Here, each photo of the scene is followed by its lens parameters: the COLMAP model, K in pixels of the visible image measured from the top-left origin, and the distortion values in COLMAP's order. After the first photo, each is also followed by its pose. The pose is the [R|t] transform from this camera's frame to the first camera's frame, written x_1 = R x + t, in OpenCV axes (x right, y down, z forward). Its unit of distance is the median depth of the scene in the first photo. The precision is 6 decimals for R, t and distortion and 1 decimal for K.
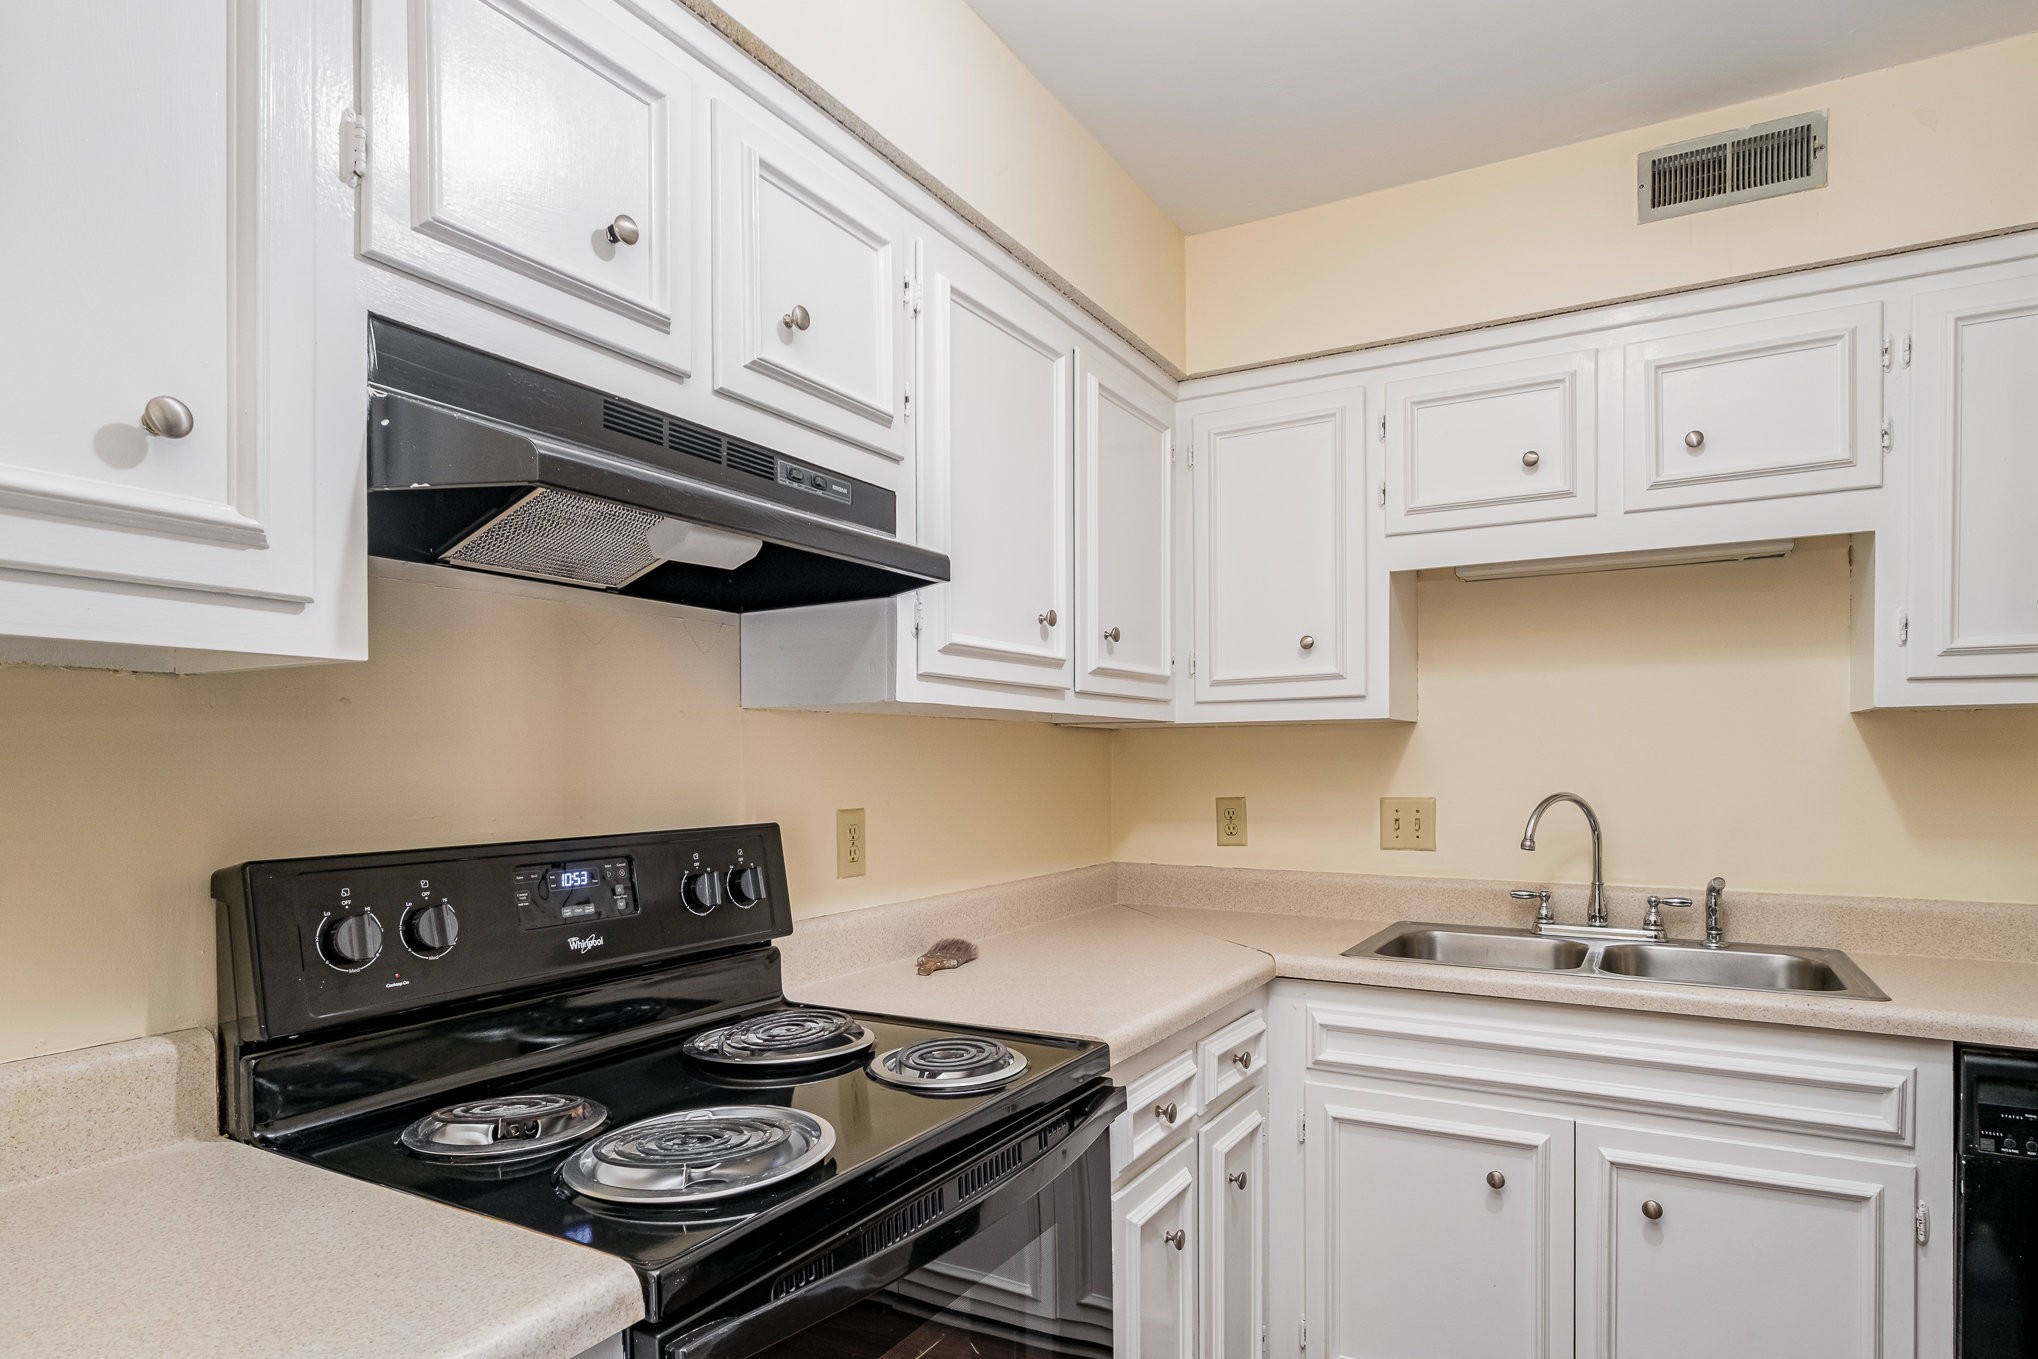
lens RADIAL K [[1123.6, 0, 1048.7], [0, 1123.6, 766.4], [0, 0, 1]] dist [0.000501, 0.000749]
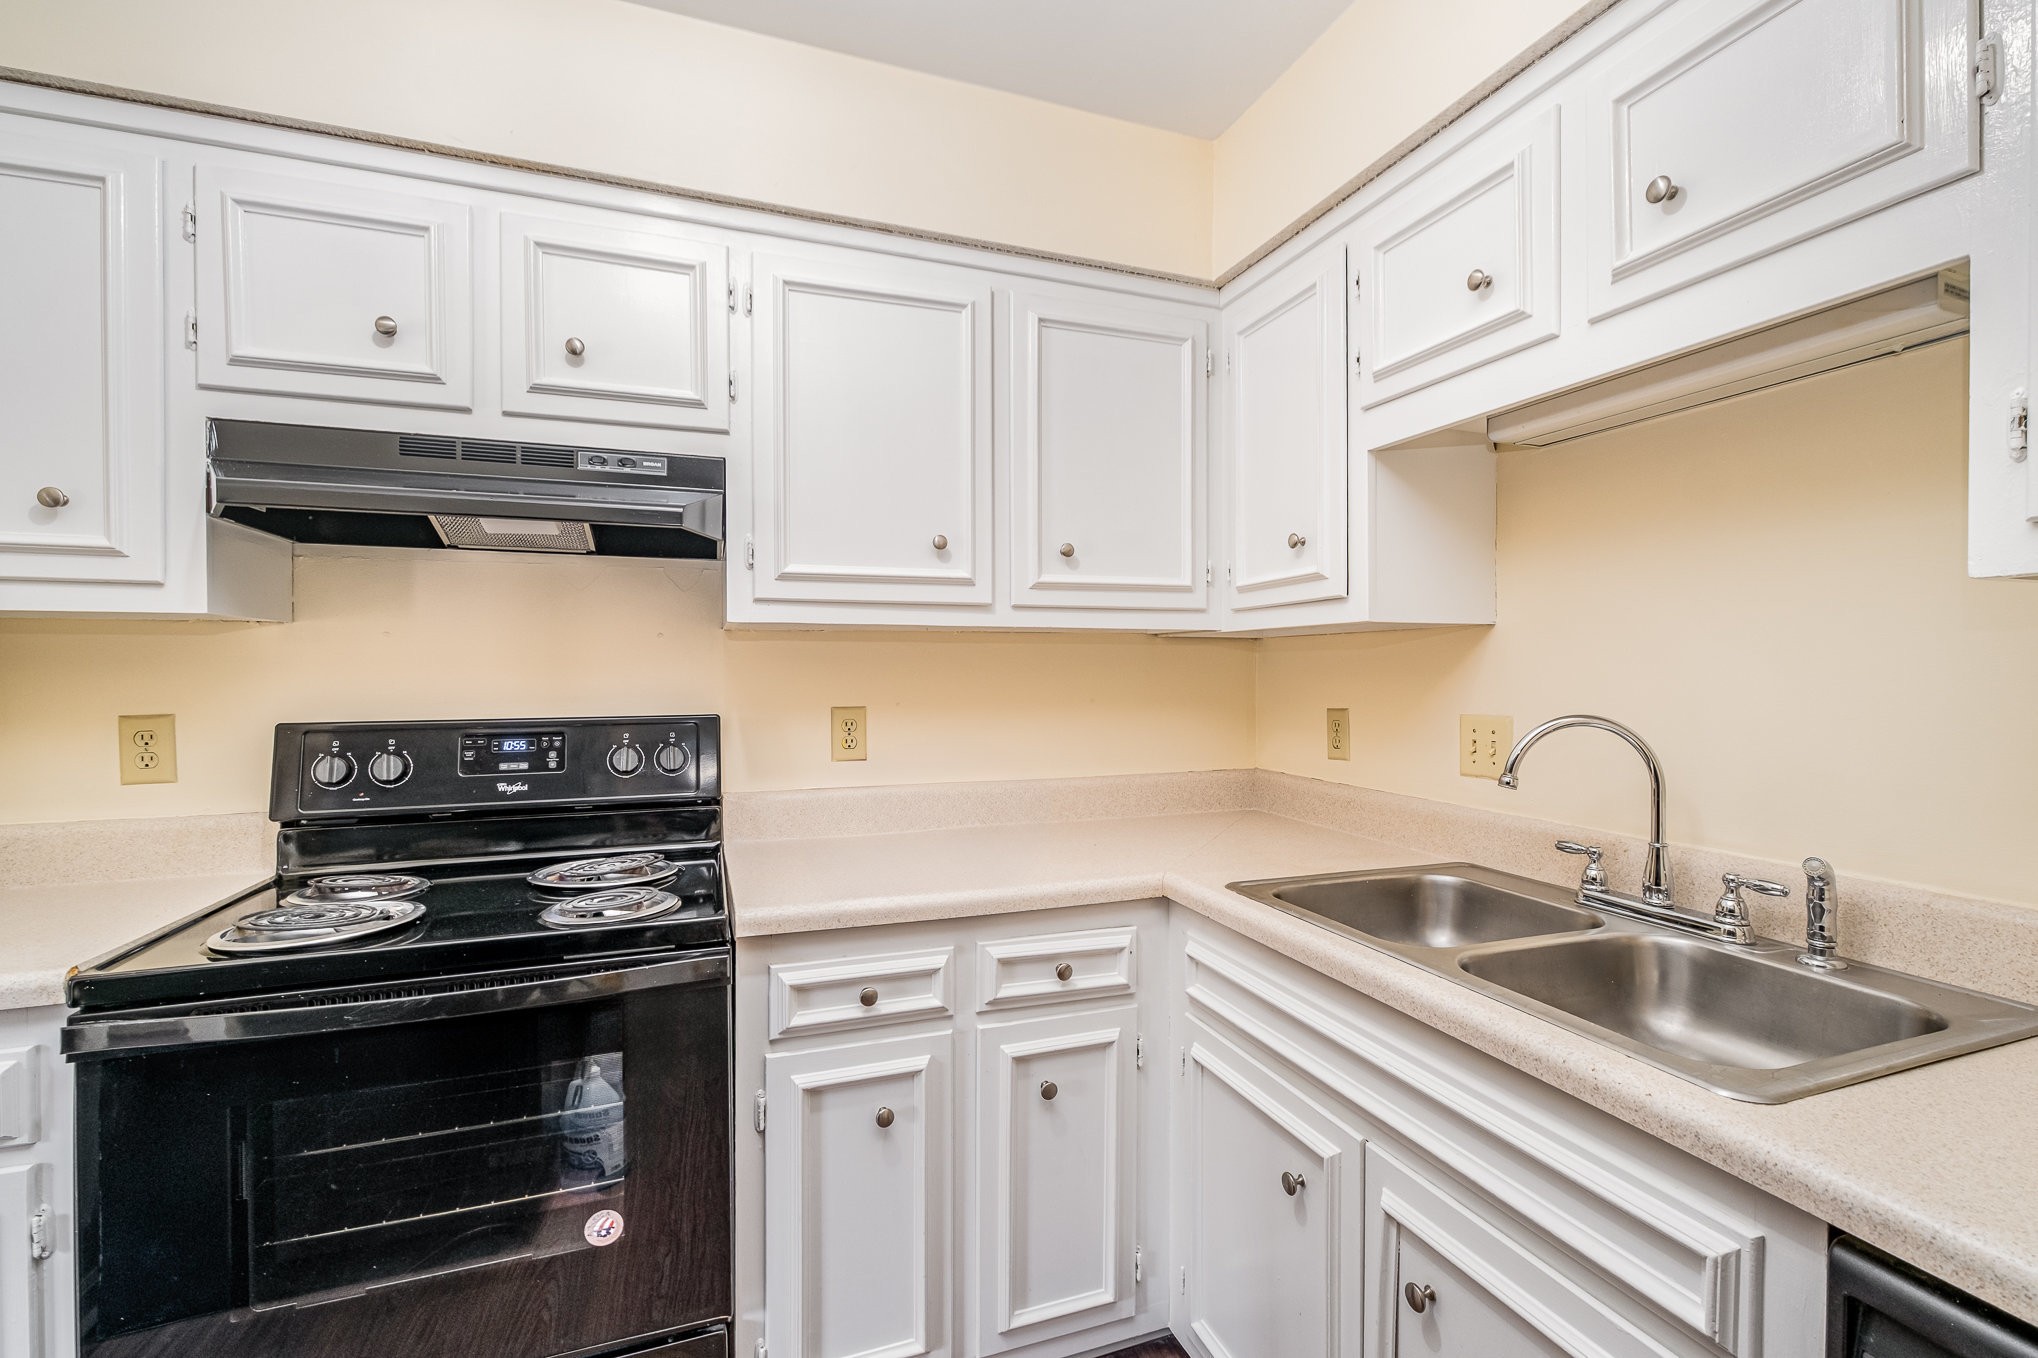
lens RADIAL K [[903.6, 0, 1036.7], [0, 903.6, 672.5], [0, 0, 1]] dist [-0.009975, 0.005917]
pose [[0.767777, 0.006661, -0.640683, 0.701358], [-0.005695, 0.999977, 0.003572, -0.006205], [0.640692, 0.000906, 0.767797, 0.392176]]
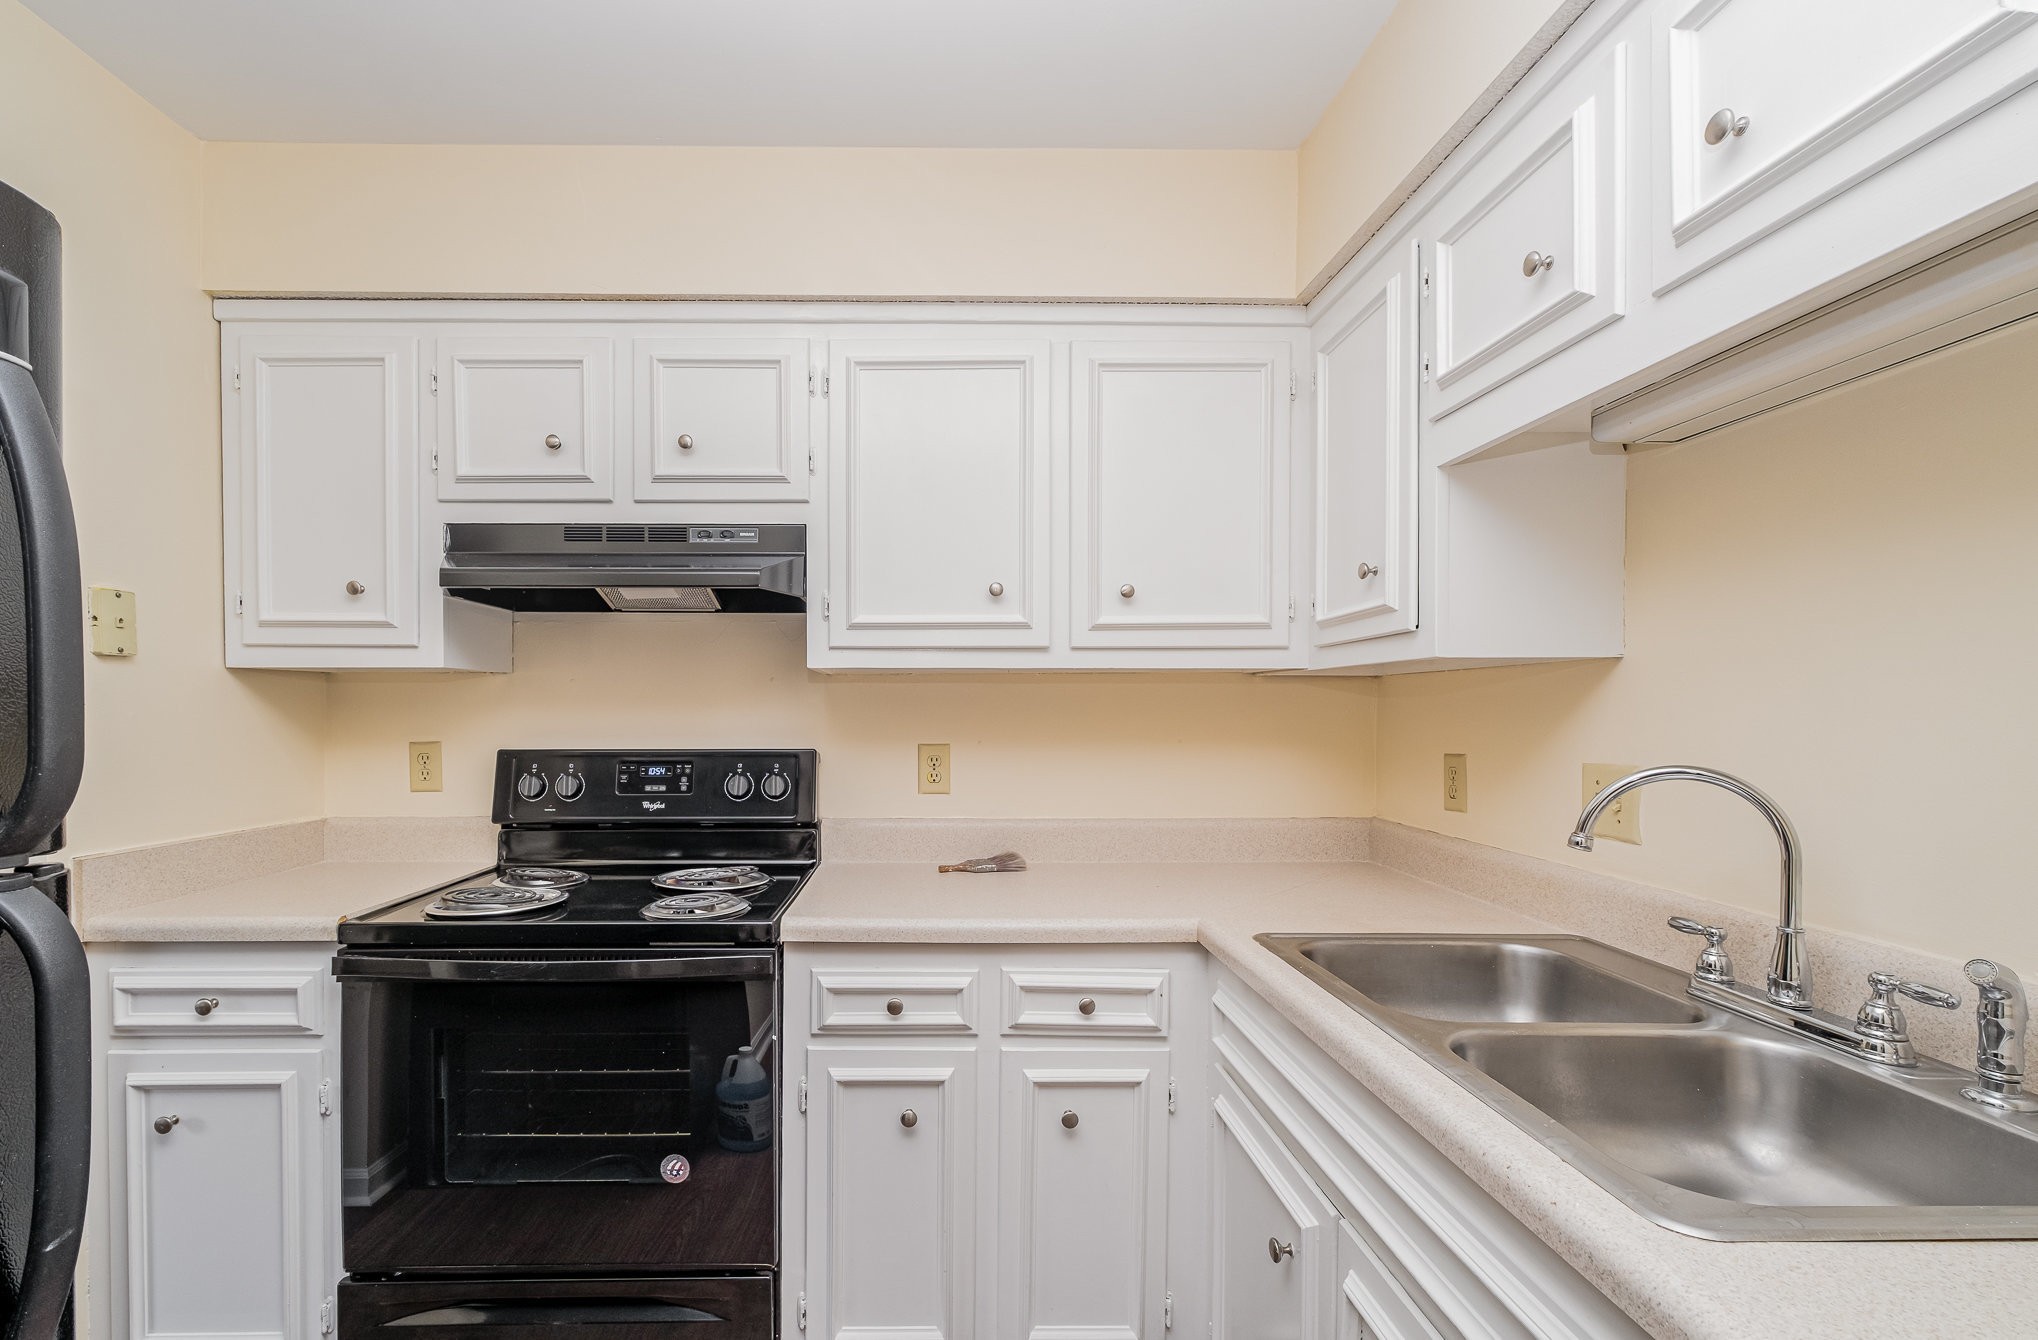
lens RADIAL K [[887.1, 0, 935.1], [0, 887.1, 715.0], [0, 0, 1]] dist [-0.007820, 0.001861]
pose [[0.501693, 0.011388, -0.864971, 0.836897], [-0.006798, 0.999934, 0.009222, -0.008115], [0.865019, 0.001253, 0.501737, 0.505532]]
